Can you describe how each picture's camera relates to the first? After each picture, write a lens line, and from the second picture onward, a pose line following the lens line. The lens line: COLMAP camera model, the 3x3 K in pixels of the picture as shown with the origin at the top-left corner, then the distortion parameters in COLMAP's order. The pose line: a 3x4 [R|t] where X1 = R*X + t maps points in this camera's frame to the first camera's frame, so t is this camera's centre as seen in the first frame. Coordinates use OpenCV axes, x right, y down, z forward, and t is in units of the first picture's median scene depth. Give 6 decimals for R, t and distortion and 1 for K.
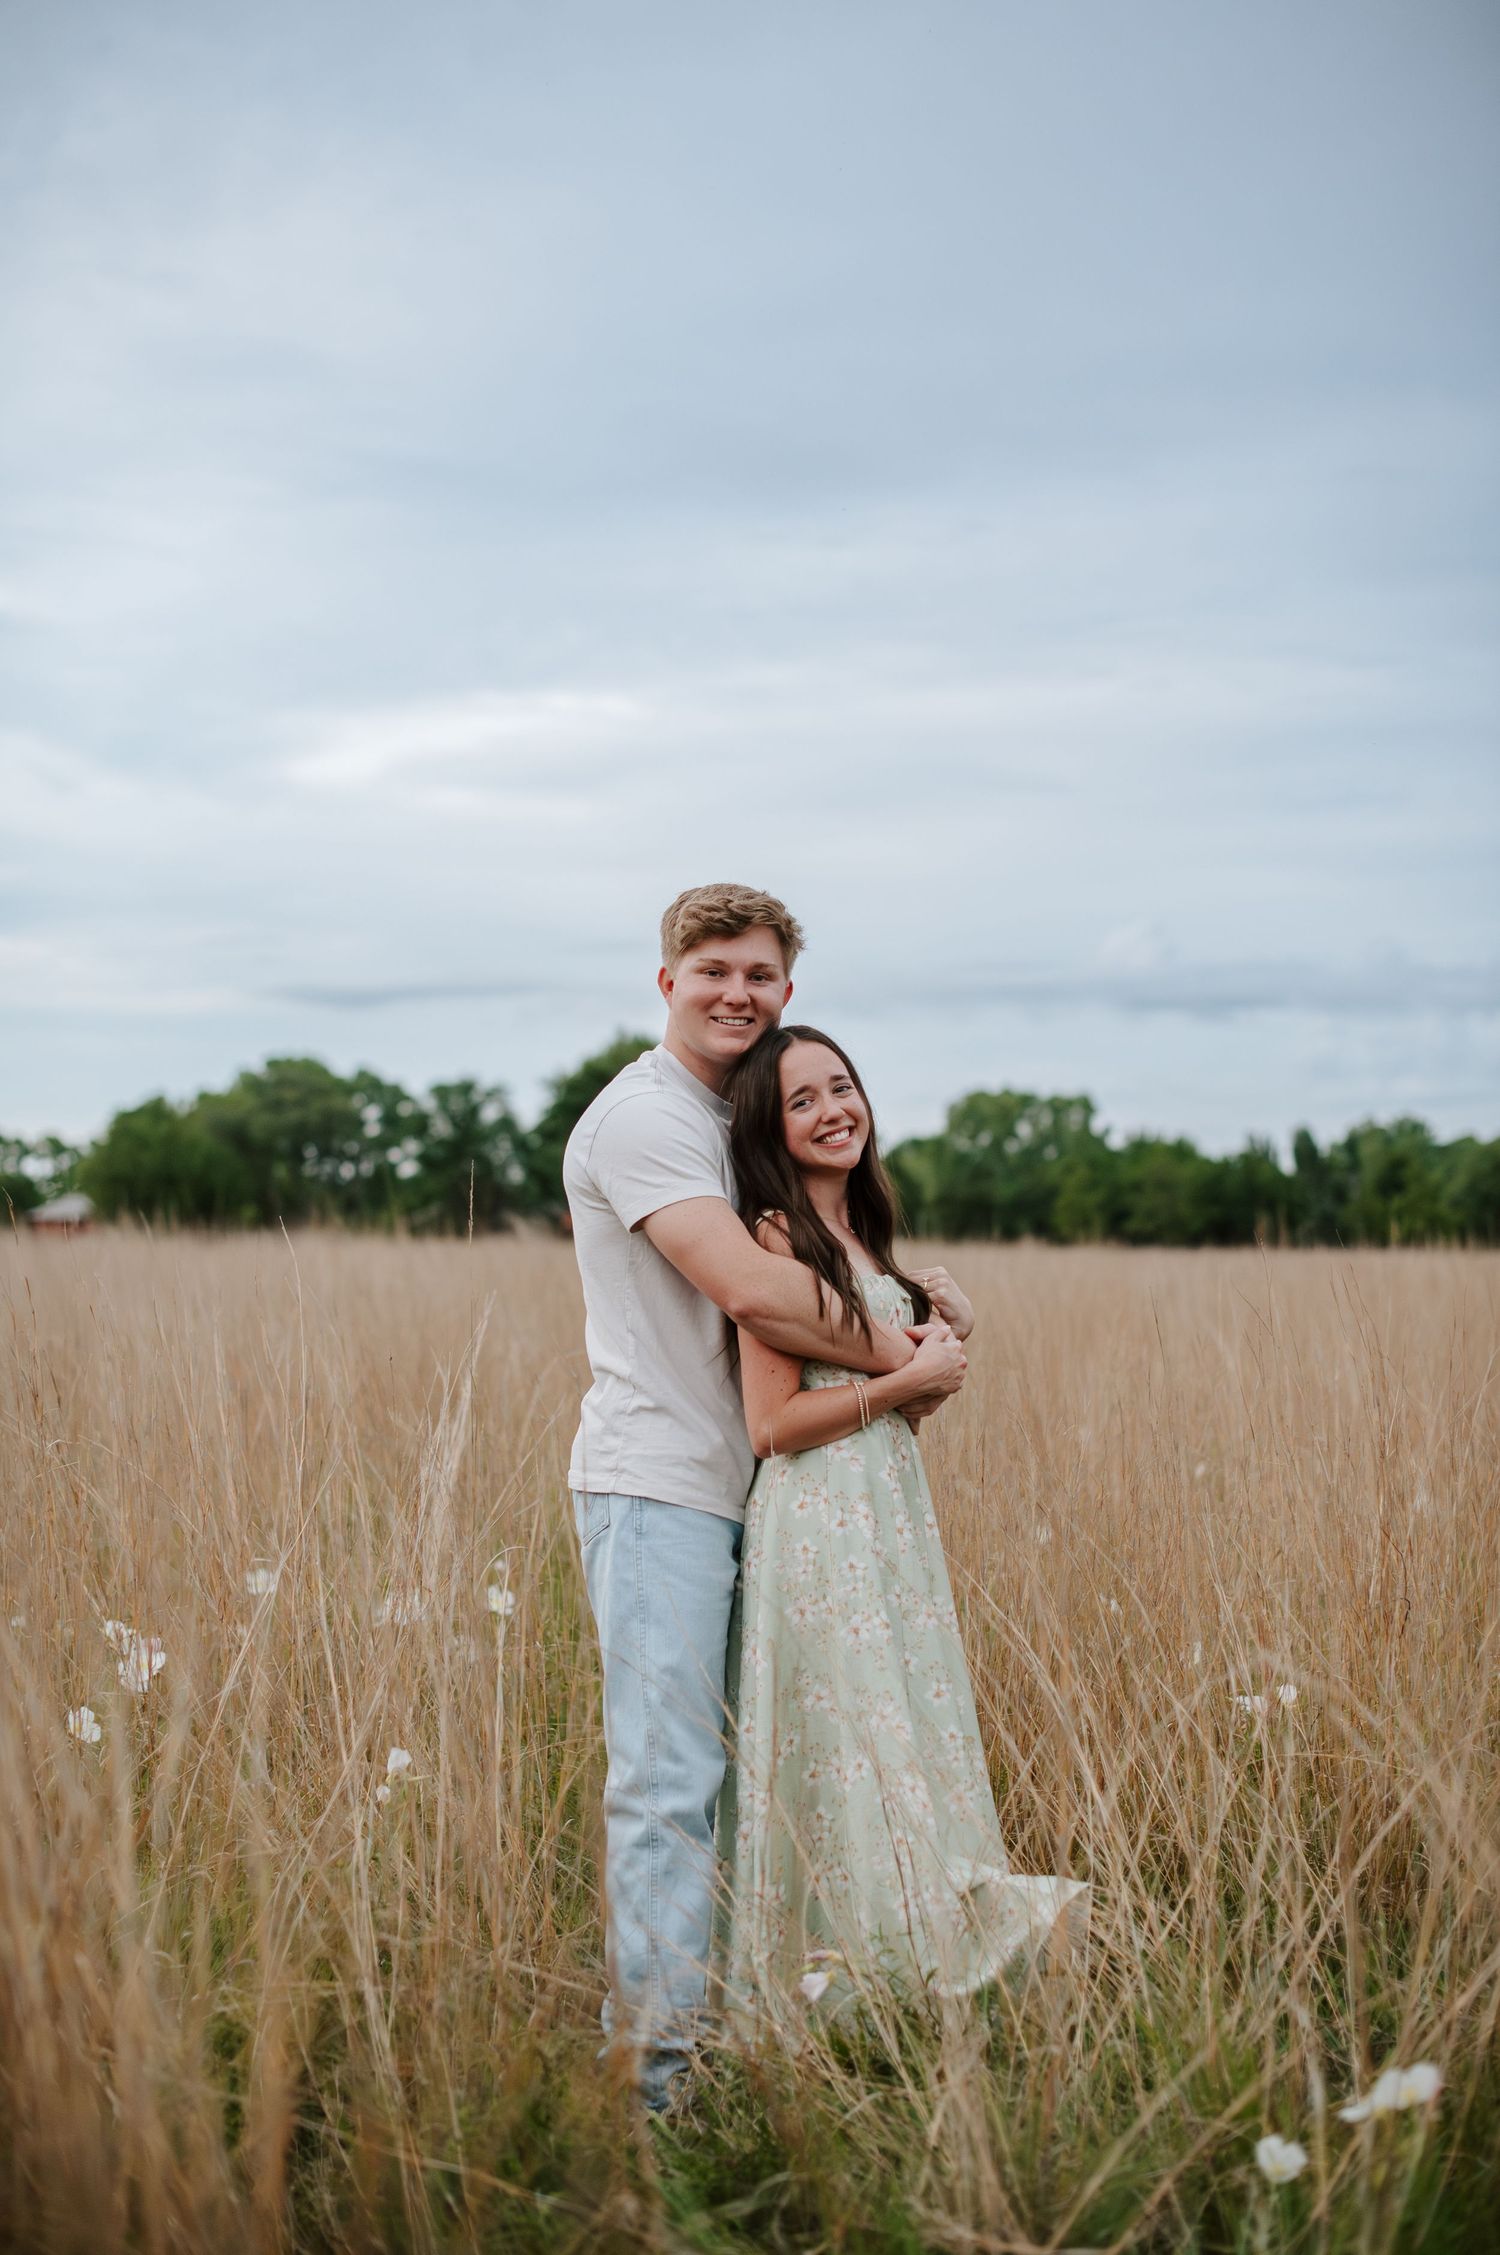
lens RADIAL K [[3273.8, 0, 750.0], [0, 3273.8, 1127.5], [0, 0, 1]] dist [-0.136963, 0.107982]
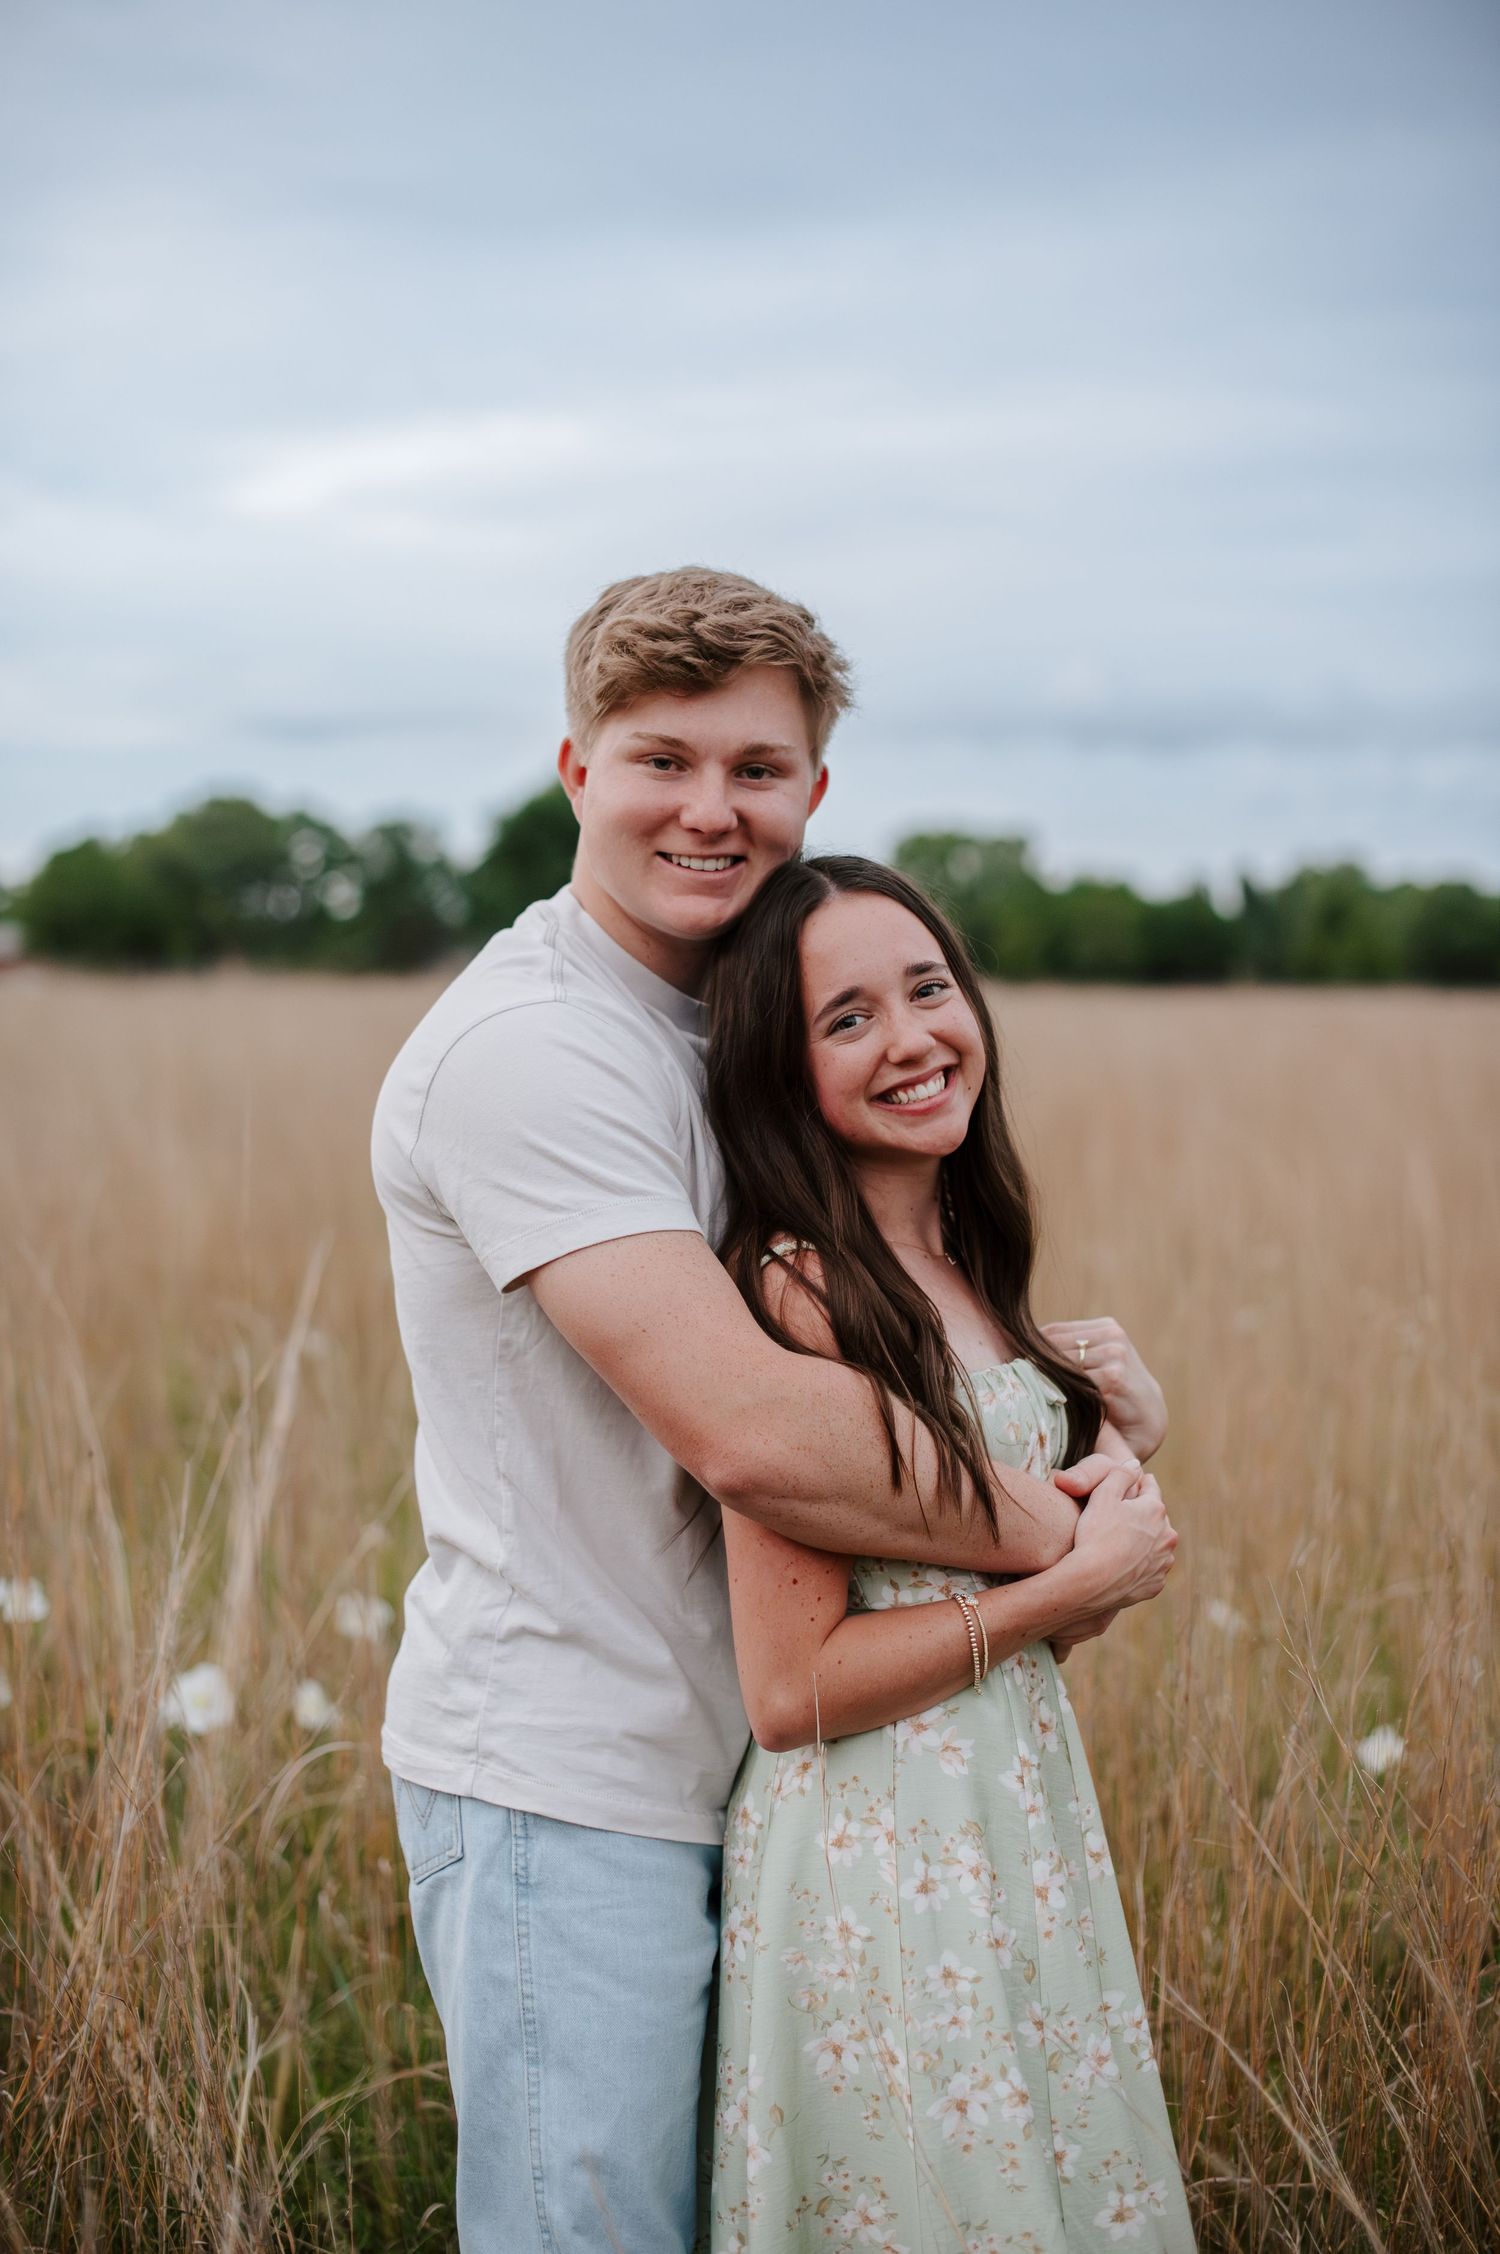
lens RADIAL K [[3206.4, 0, 750.0], [0, 3206.4, 1127.0], [0, 0, 1]] dist [0.519163, -7.015872]
pose [[0.999807, -0.001122, 0.019630, -0.008643], [-0.000486, 0.996653, 0.081741, -0.031371], [-0.019656, -0.081735, 0.996460, 0.513777]]
